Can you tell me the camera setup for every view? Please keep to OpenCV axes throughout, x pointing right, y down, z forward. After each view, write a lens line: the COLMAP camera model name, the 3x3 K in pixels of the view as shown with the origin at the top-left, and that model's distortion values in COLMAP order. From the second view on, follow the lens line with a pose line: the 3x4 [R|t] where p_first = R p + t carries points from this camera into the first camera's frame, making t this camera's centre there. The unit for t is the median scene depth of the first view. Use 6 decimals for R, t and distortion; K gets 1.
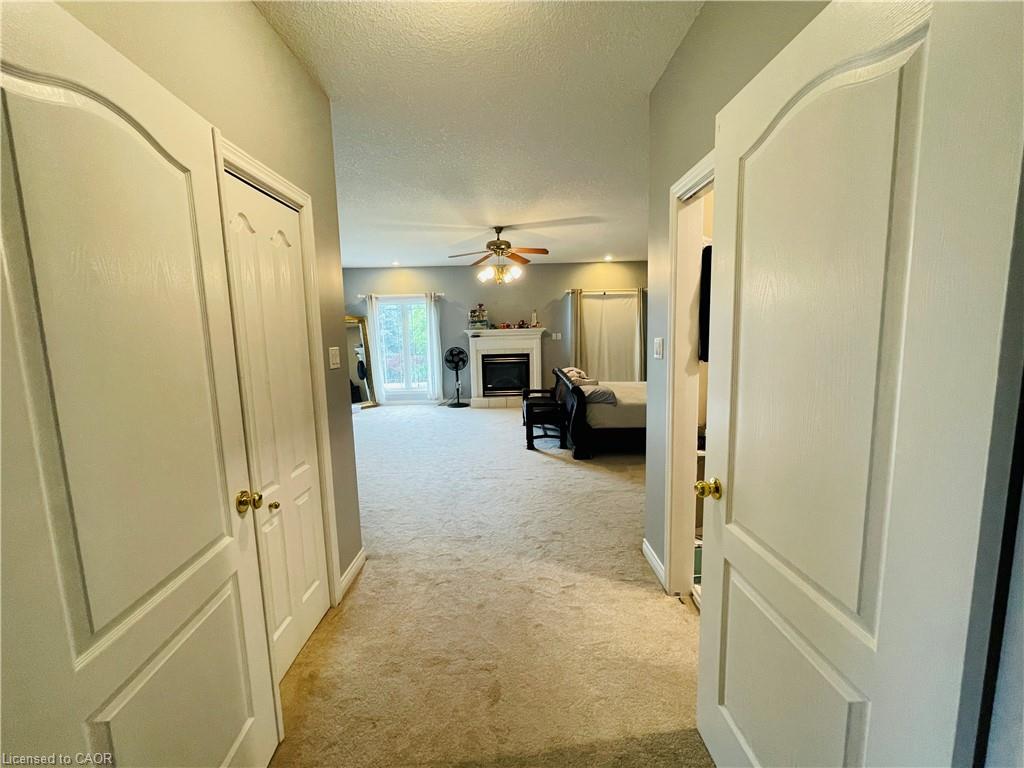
lens RADIAL K [[413.3, 0, 517.2], [0, 413.3, 380.3], [0, 0, 1]] dist [-0.003593, -0.000707]
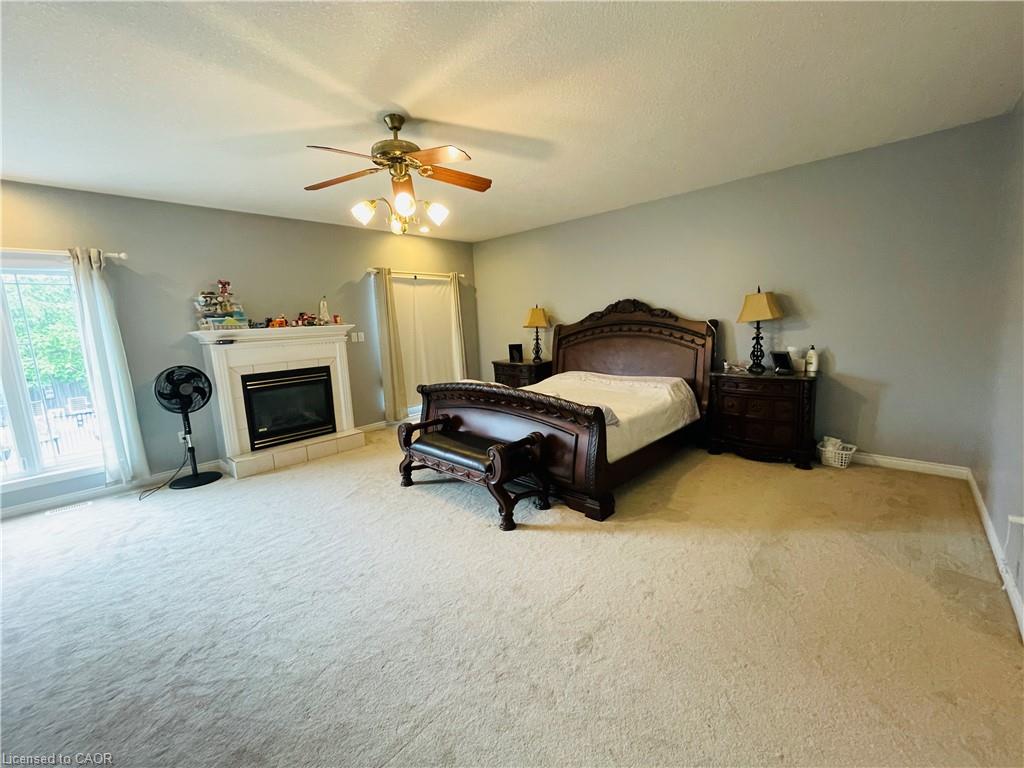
lens RADIAL K [[413.3, 0, 514.3], [0, 413.3, 381.7], [0, 0, 1]] dist [-0.003593, -0.000707]
pose [[0.695701, -0.112013, 0.709544, -0.219129], [0.112805, 0.992548, 0.046086, -0.038384], [-0.709419, 0.047978, 0.703152, 0.366985]]
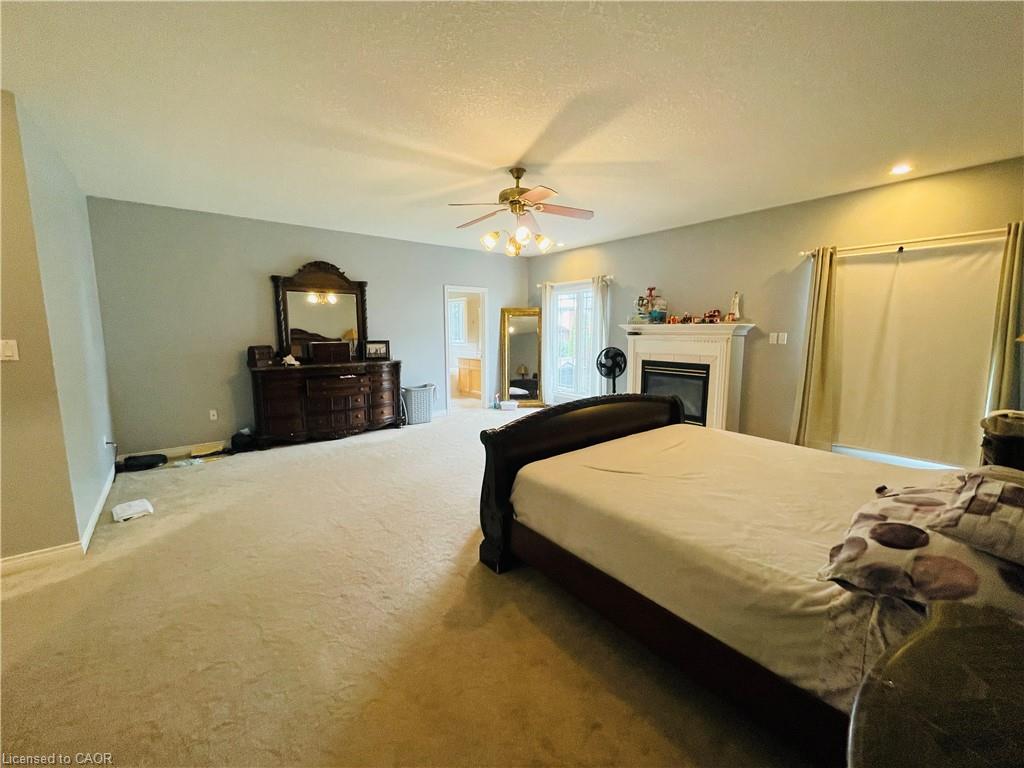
lens RADIAL K [[413.3, 0, 513.9], [0, 413.3, 383.1], [0, 0, 1]] dist [-0.003593, -0.000707]
pose [[0.616113, 0.125924, -0.777527, 0.329083], [-0.105512, 0.991436, 0.076960, -0.053844], [0.780559, 0.034622, 0.624123, 0.390284]]
